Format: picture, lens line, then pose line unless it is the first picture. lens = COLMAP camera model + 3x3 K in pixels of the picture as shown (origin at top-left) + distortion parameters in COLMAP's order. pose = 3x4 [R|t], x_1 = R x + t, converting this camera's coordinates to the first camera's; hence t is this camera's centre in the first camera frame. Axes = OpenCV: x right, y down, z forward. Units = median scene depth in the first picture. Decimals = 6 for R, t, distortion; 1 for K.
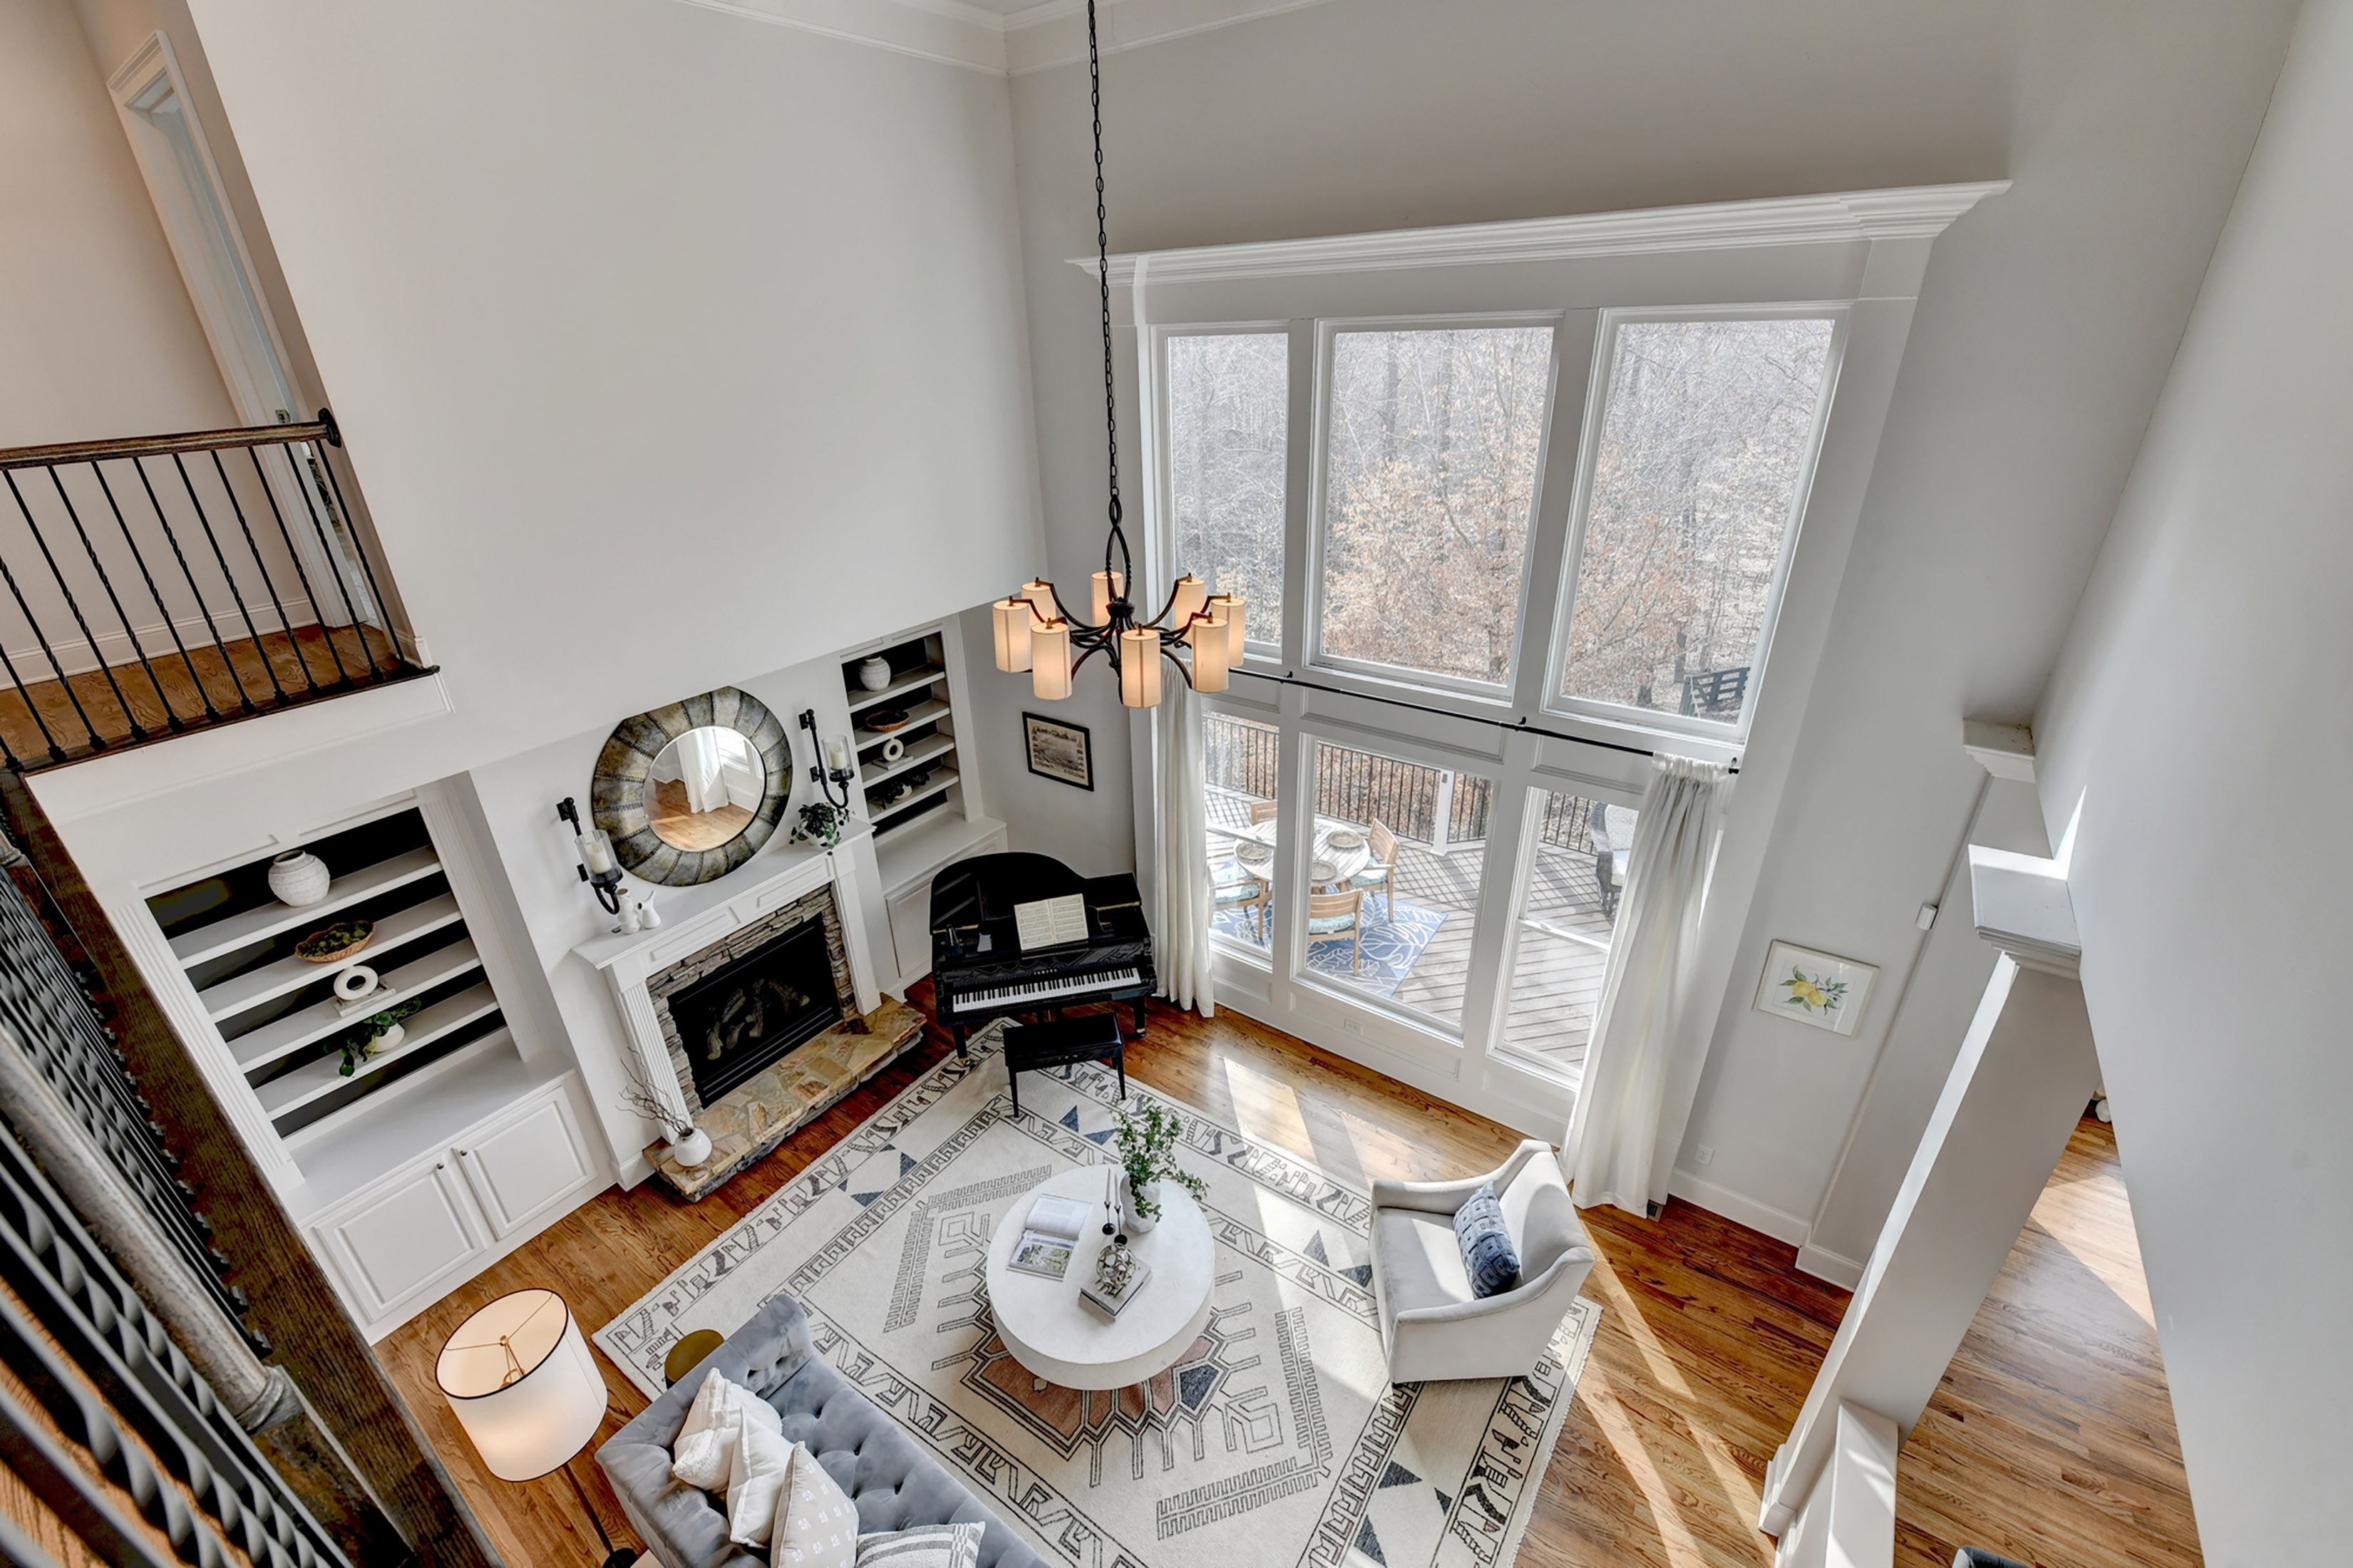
lens RADIAL K [[967.8, 0, 1153.1], [0, 967.8, 799.4], [0, 0, 1]] dist [-0.012031, -0.003072]
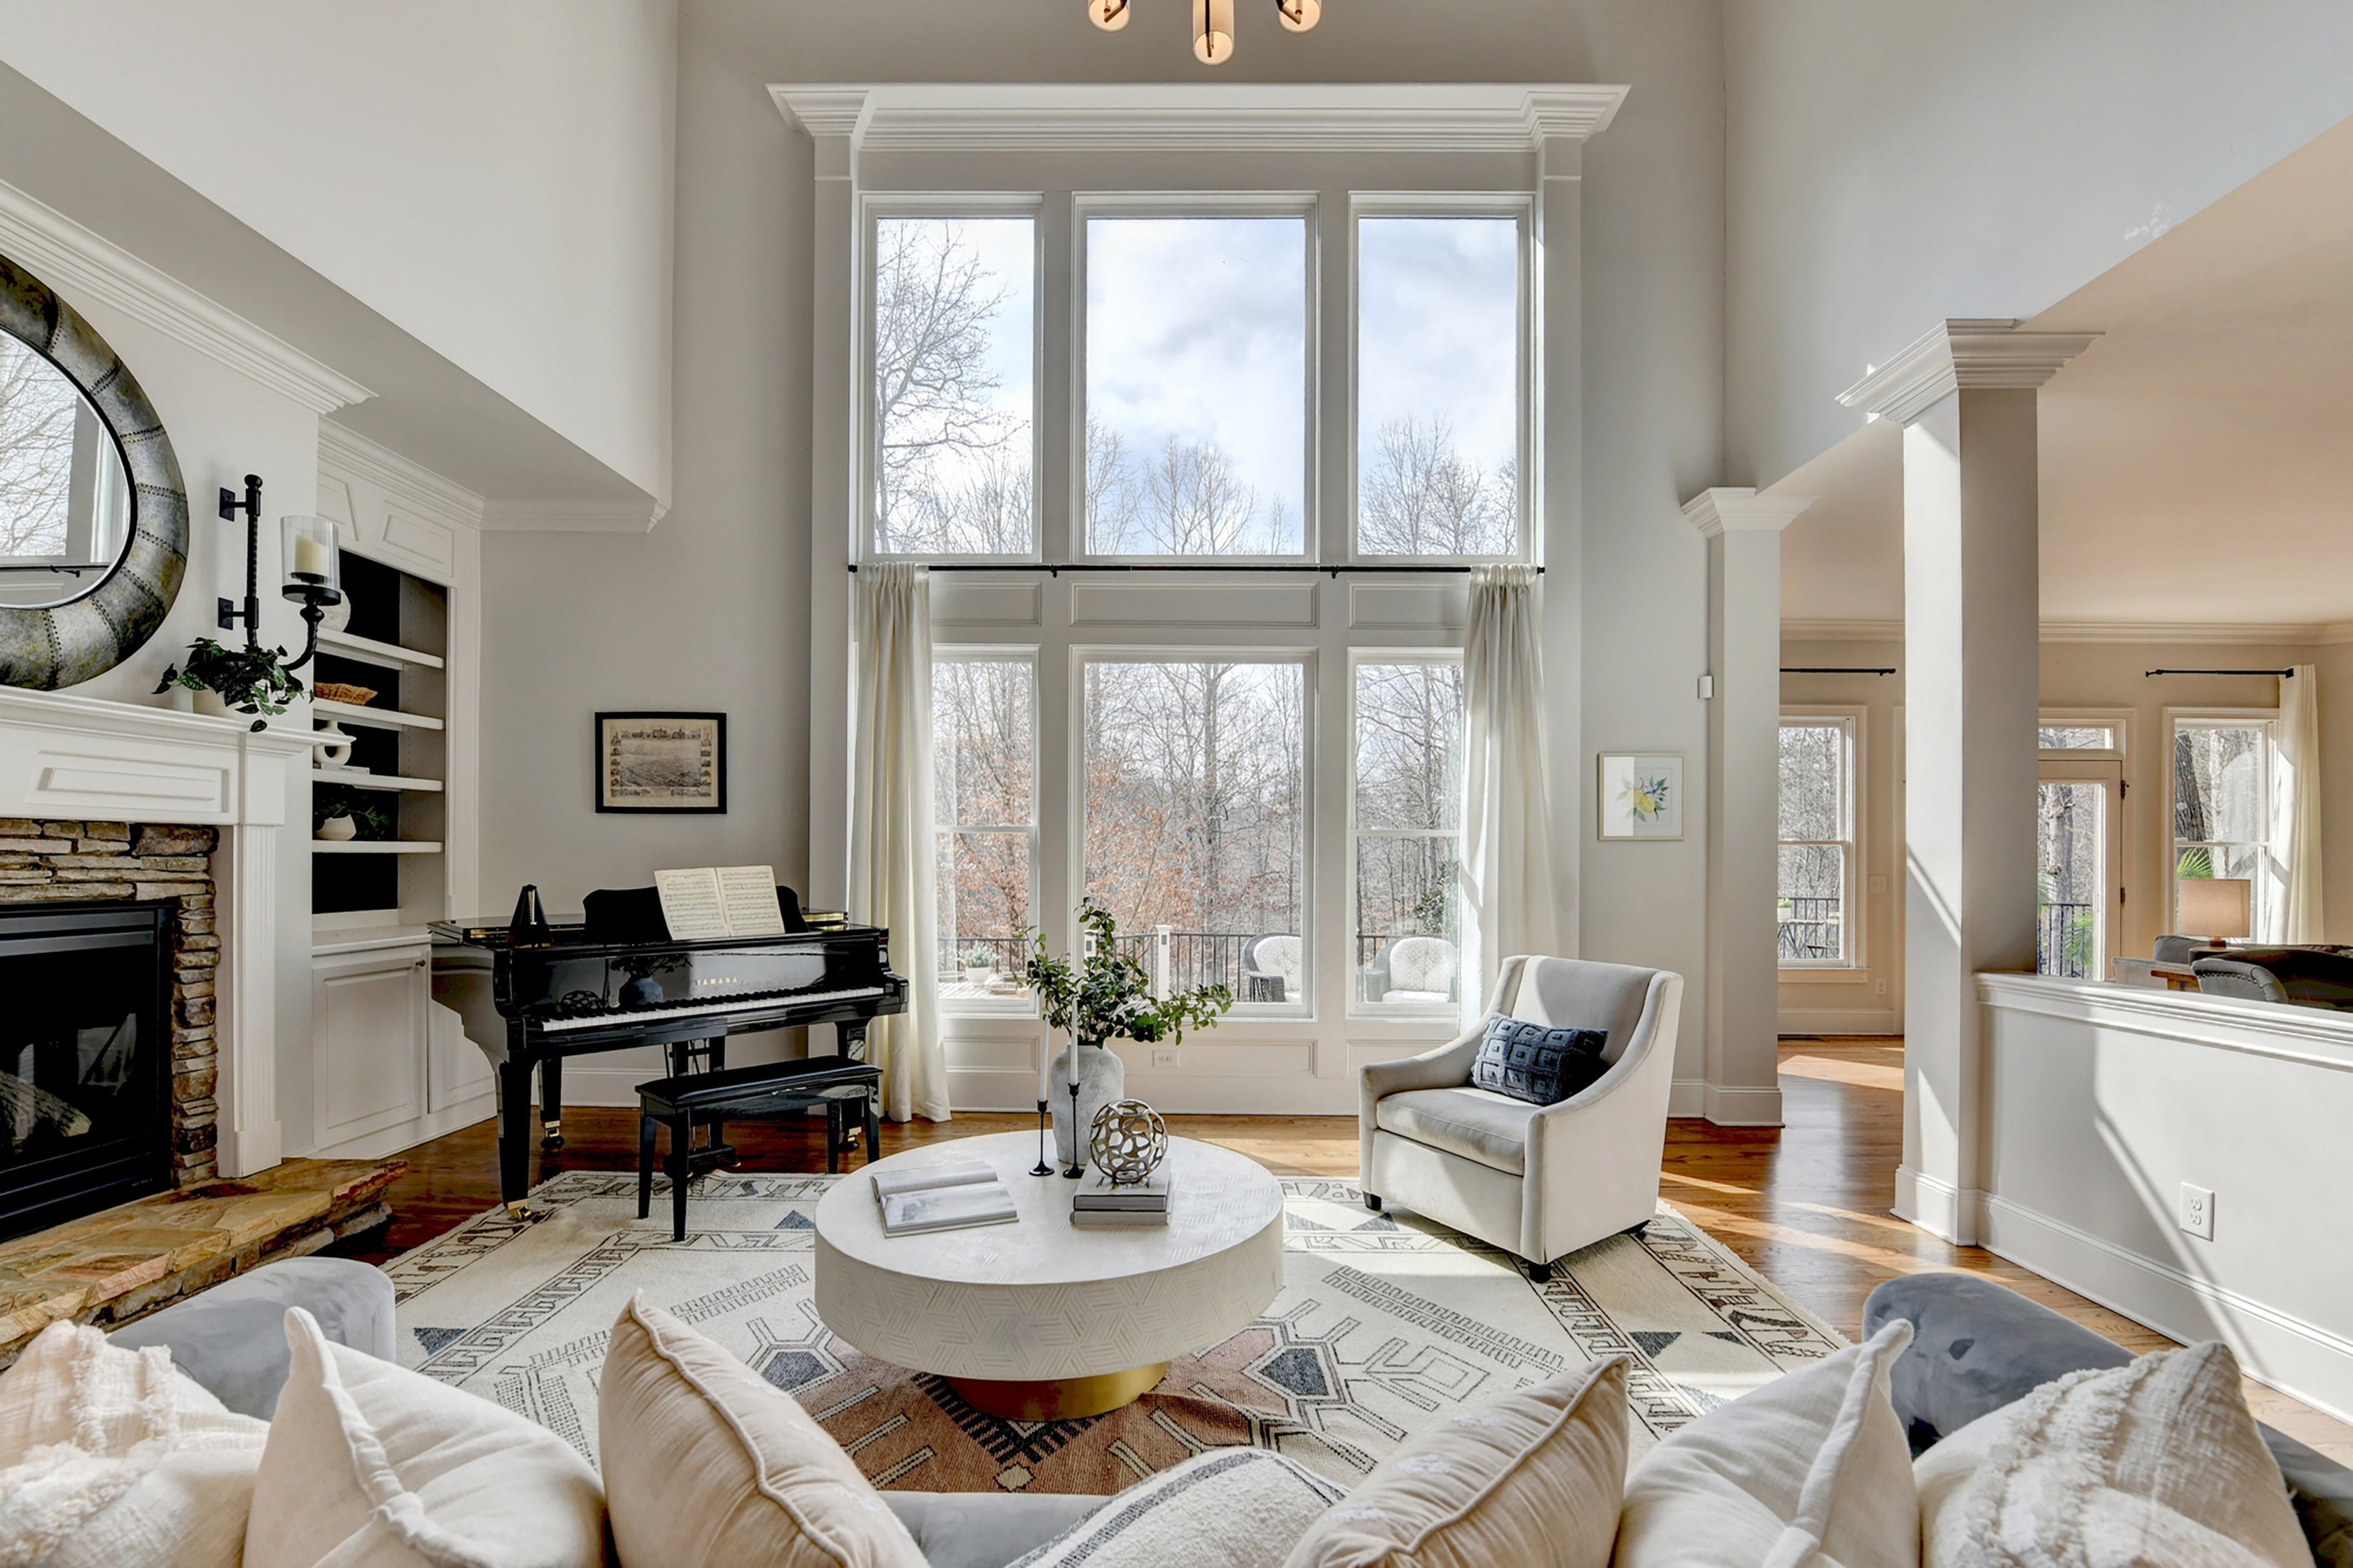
lens RADIAL K [[1007.2, 0, 1198.3], [0, 1007.2, 869.3], [0, 0, 1]] dist [-0.016843, -0.000506]
pose [[0.803072, 0.035842, 0.594803, -0.251814], [0.234474, 0.898656, -0.370727, 0.429484], [-0.547811, 0.437187, 0.713282, 0.413505]]
